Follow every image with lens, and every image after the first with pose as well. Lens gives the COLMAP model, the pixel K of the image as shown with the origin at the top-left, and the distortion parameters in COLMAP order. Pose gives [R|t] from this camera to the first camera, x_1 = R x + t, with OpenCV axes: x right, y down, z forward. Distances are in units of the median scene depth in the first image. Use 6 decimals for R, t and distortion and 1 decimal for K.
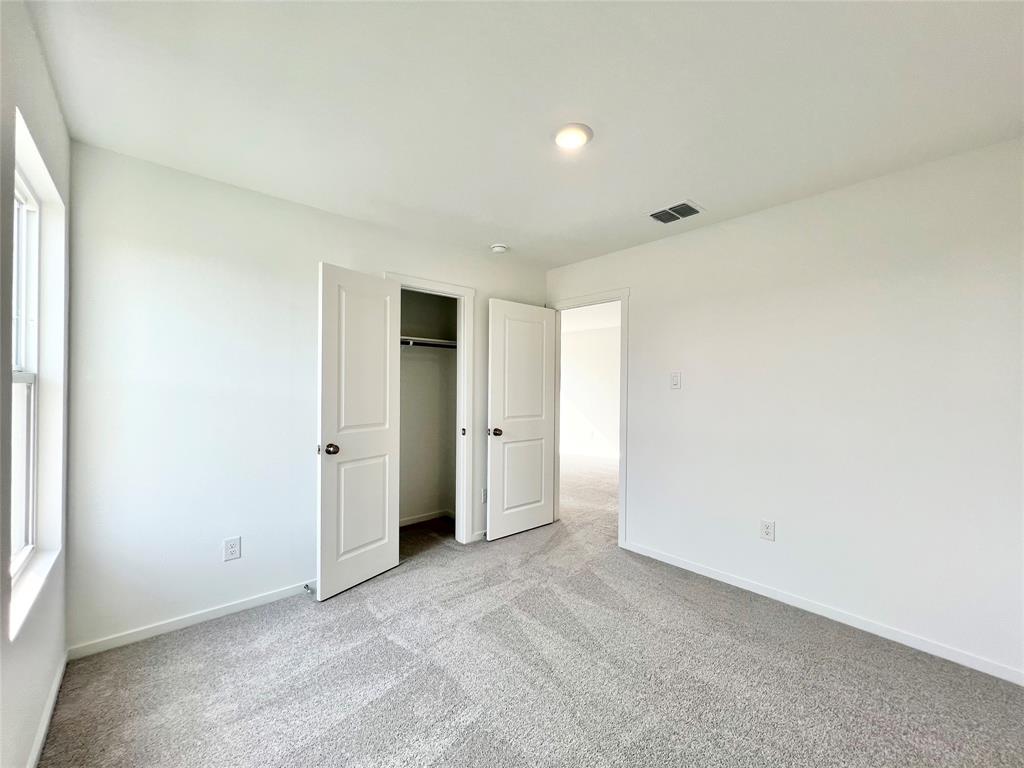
lens RADIAL K [[407.6, 0, 510.9], [0, 407.6, 388.9], [0, 0, 1]] dist [-0.000636, -0.000144]
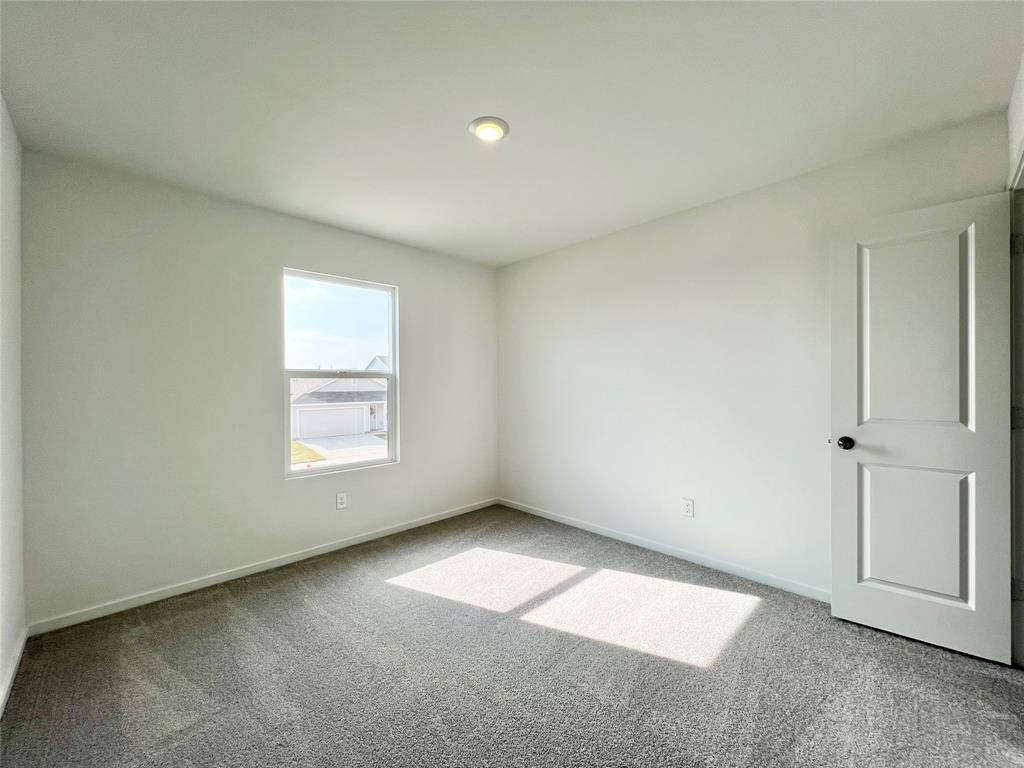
lens RADIAL K [[411.8, 0, 512.0], [0, 411.8, 384.0], [0, 0, 1]] dist [0.001096, 0.000080]
pose [[0.037699, -0.007217, -0.999263, 0.061284], [0.016456, 0.999843, -0.006600, 0.003457], [0.999154, -0.016195, 0.037812, 0.048340]]
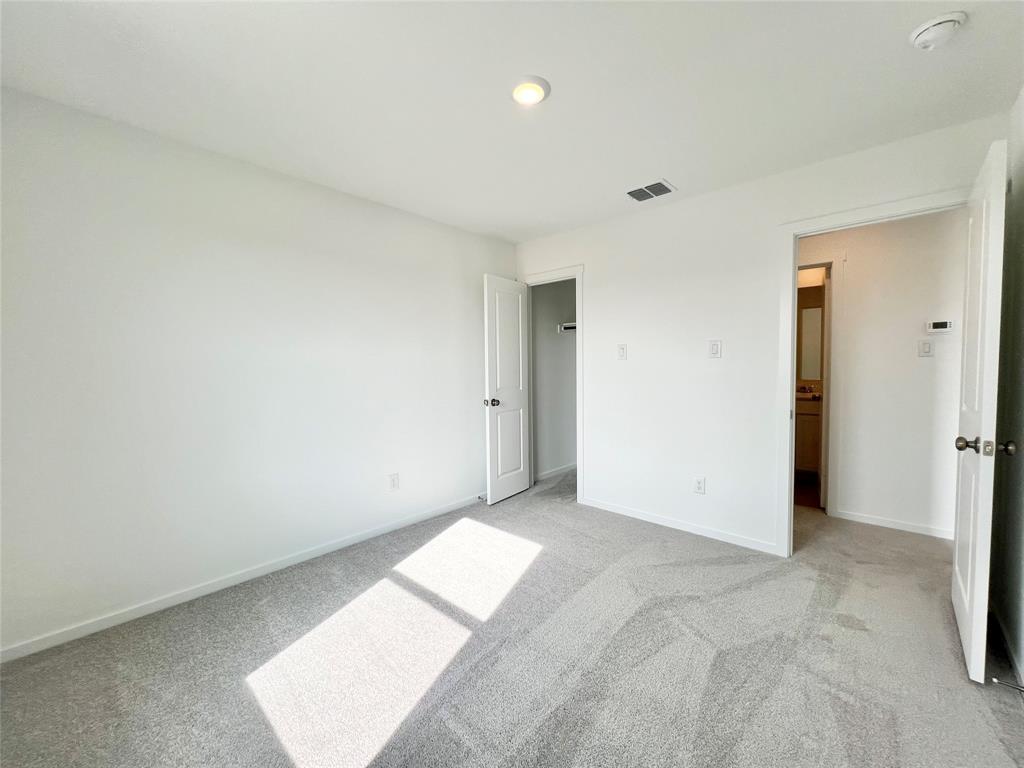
lens RADIAL K [[411.8, 0, 512.0], [0, 411.8, 384.0], [0, 0, 1]] dist [0.001096, 0.000080]
pose [[0.995845, -0.020659, 0.088692, -0.084143], [0.015914, 0.998421, 0.053876, 0.000637], [-0.089665, -0.052240, 0.994601, -0.074204]]
